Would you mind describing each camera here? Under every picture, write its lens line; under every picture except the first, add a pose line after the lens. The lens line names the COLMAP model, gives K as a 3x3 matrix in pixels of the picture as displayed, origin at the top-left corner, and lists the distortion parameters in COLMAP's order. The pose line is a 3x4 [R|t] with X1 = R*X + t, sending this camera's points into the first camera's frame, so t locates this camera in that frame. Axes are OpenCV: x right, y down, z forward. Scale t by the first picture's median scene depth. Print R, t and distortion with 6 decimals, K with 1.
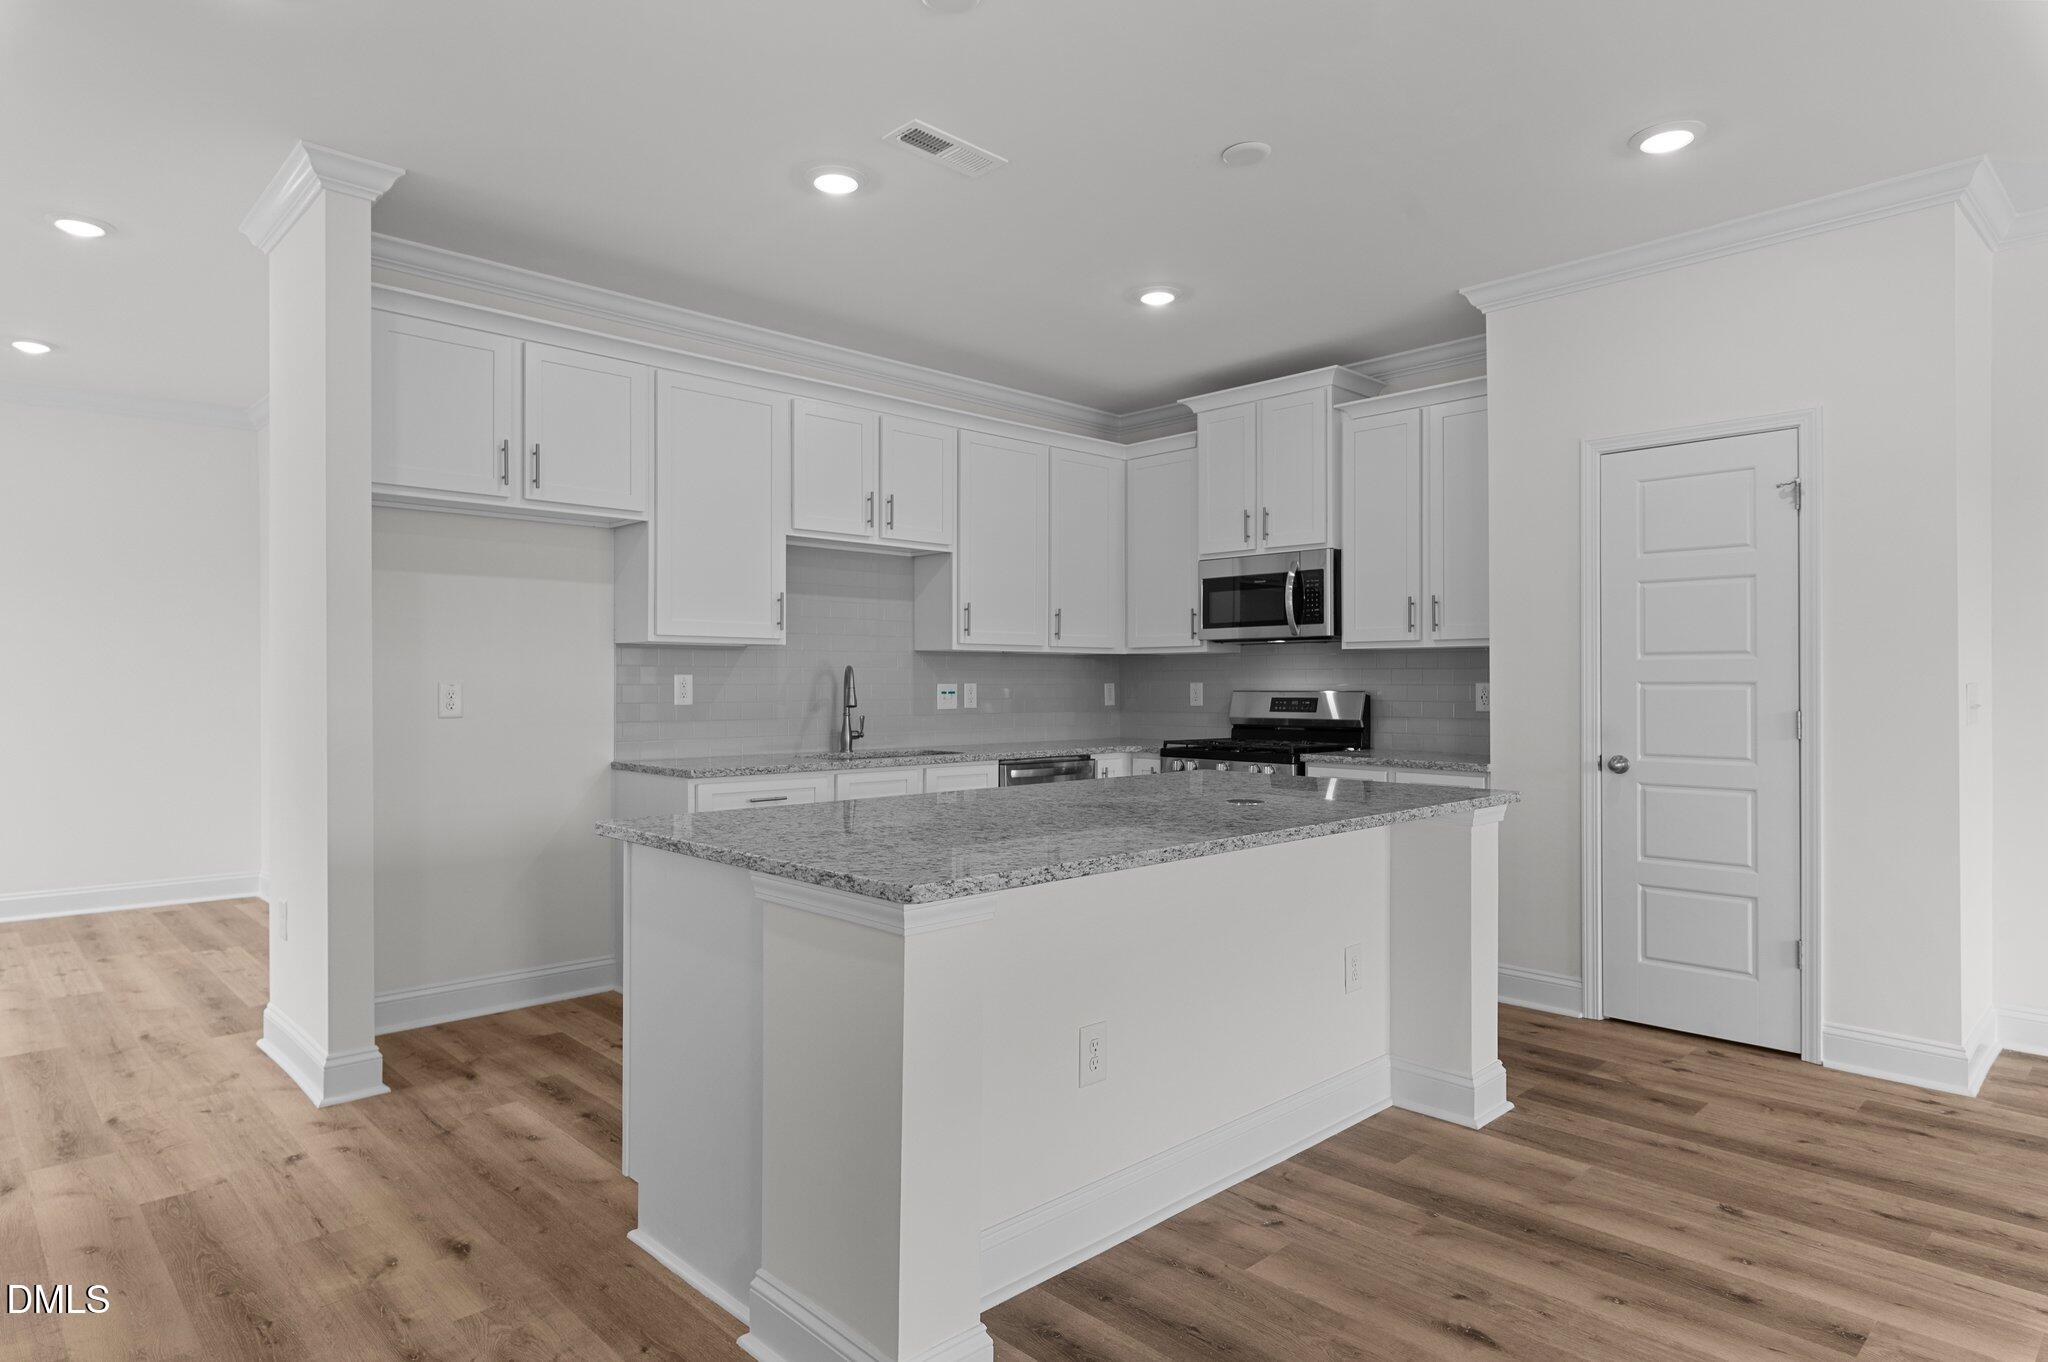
lens RADIAL K [[1160.7, 0, 1014.6], [0, 1160.7, 684.5], [0, 0, 1]] dist [-0.003057, 0.000570]
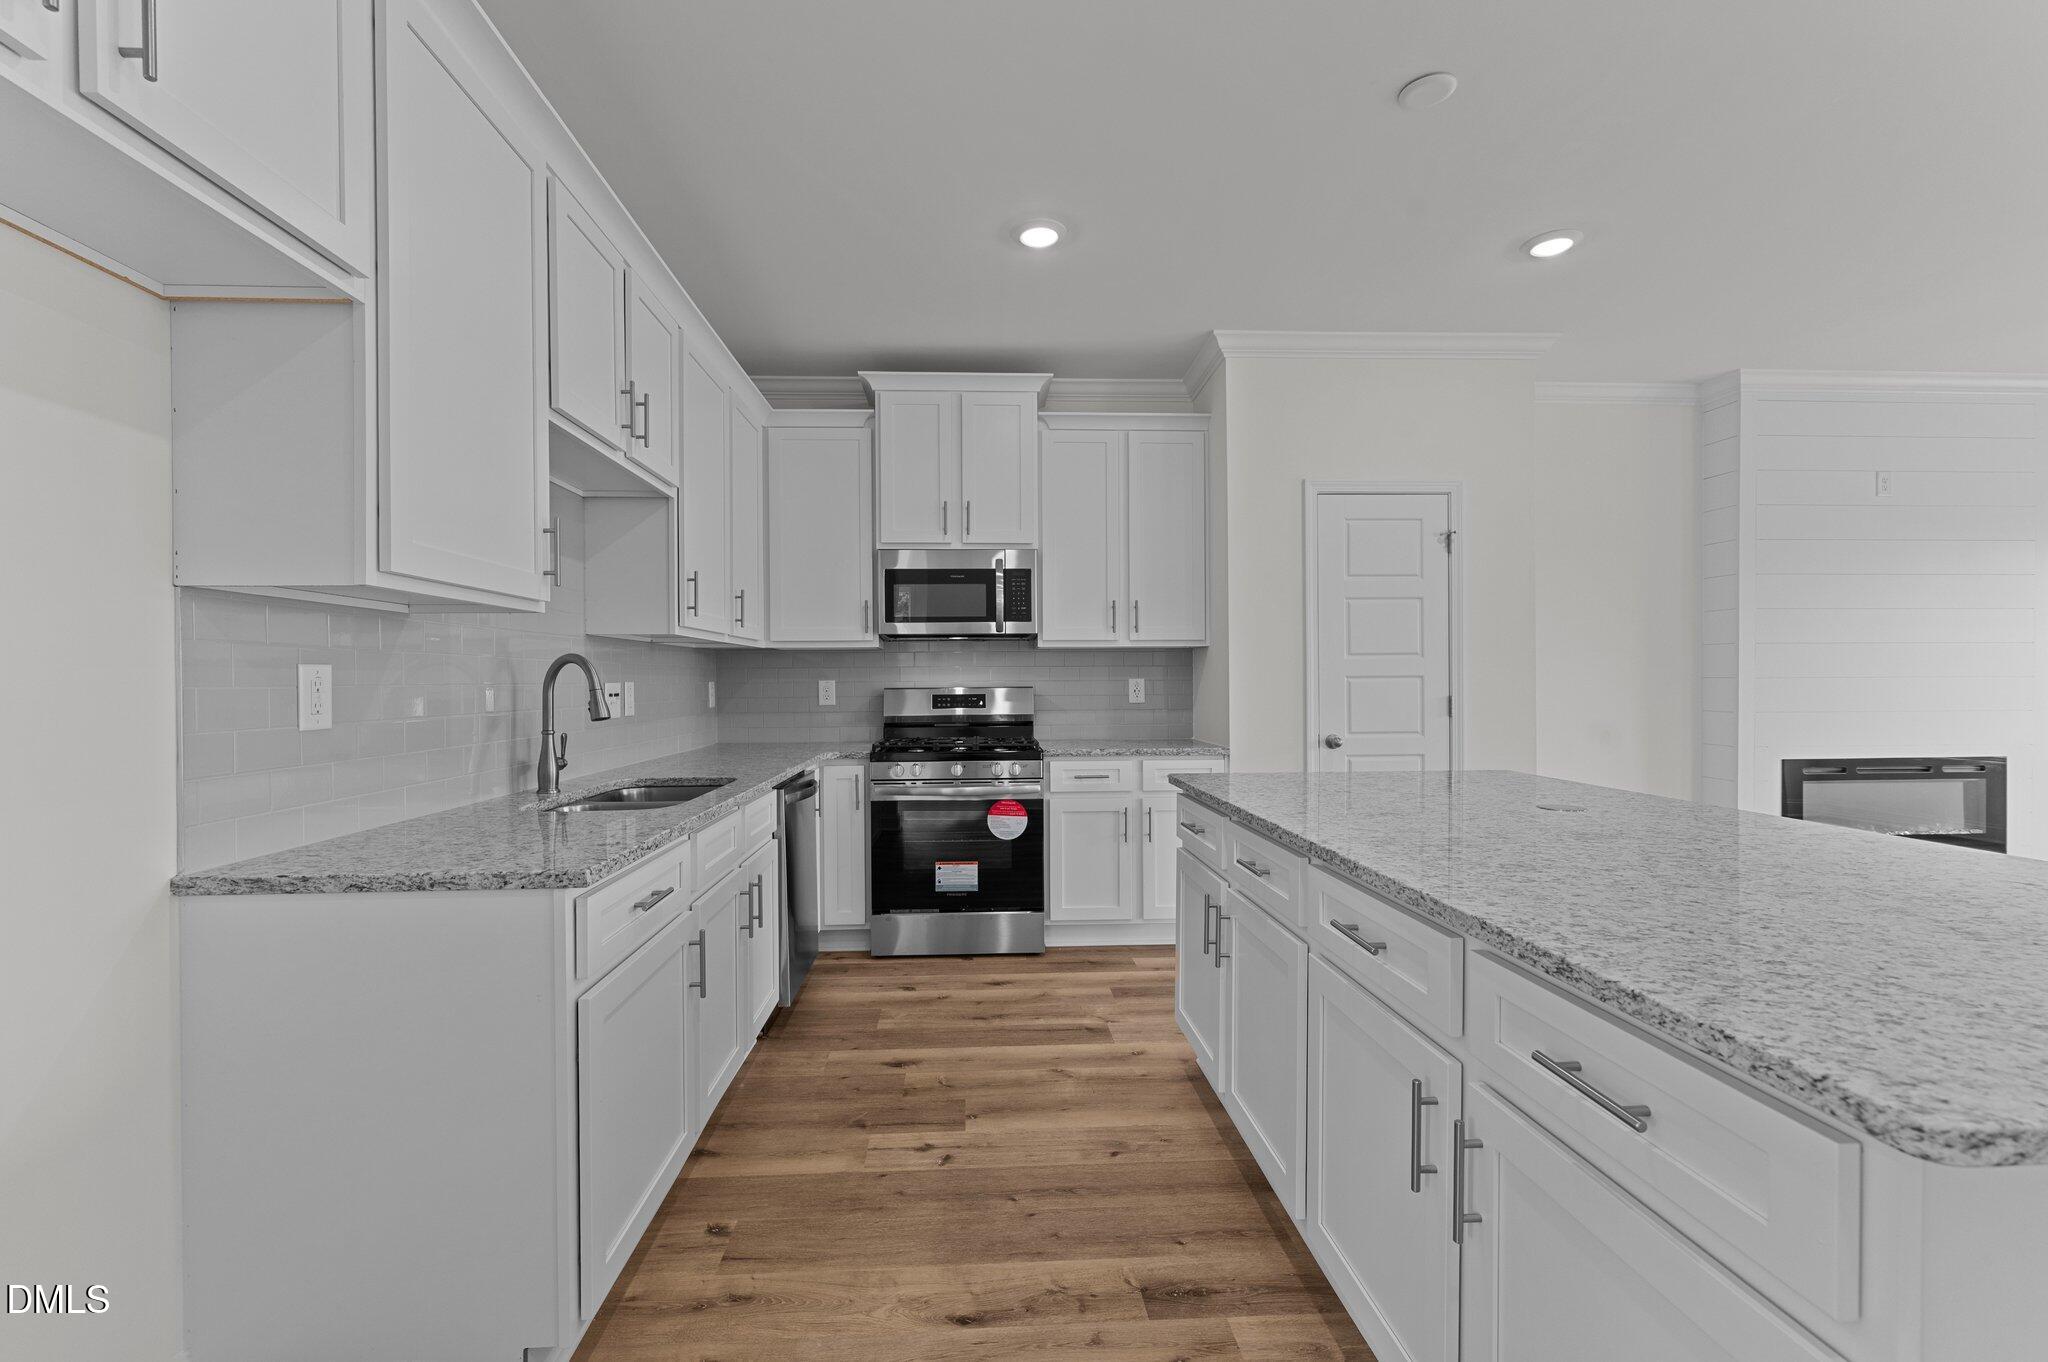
lens RADIAL K [[879.1, 0, 1012.5], [0, 879.1, 683.2], [0, 0, 1]] dist [0.003815, -0.000323]
pose [[0.651301, -0.006524, 0.758792, -0.334564], [0.008378, 0.999964, 0.001407, 0.000938], [-0.758773, 0.005441, 0.651332, 0.496848]]
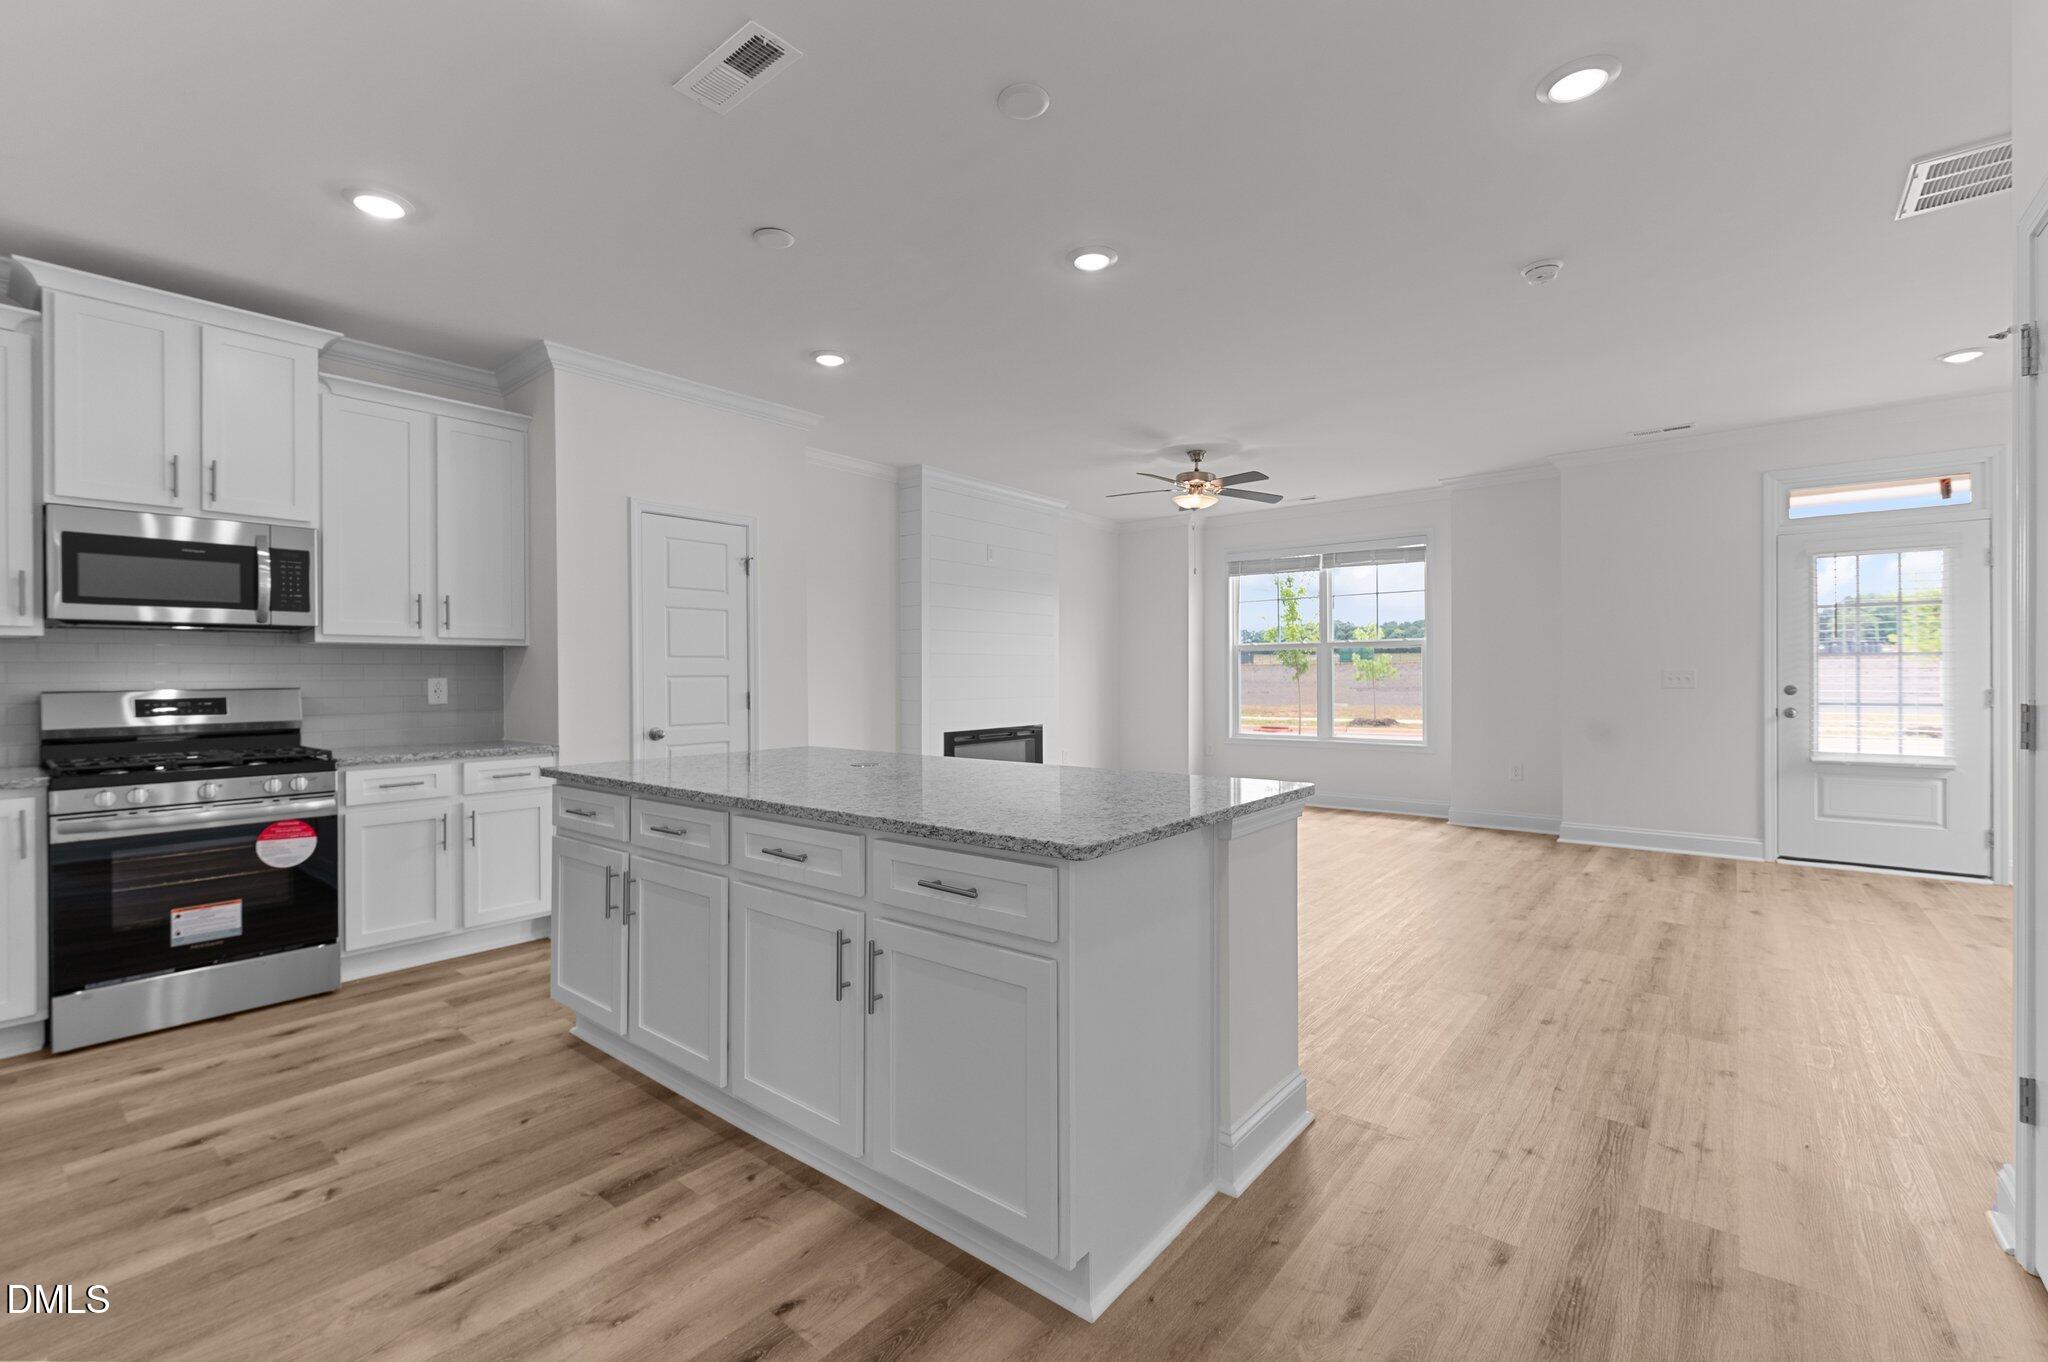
lens RADIAL K [[877.5, 0, 1011.1], [0, 877.5, 675.2], [0, 0, 1]] dist [0.000369, 0.000637]
pose [[-0.116615, 0.000791, 0.993177, -0.459561], [0.009990, 0.999950, 0.000376, 0.000871], [-0.993127, 0.009966, -0.116617, 0.537501]]
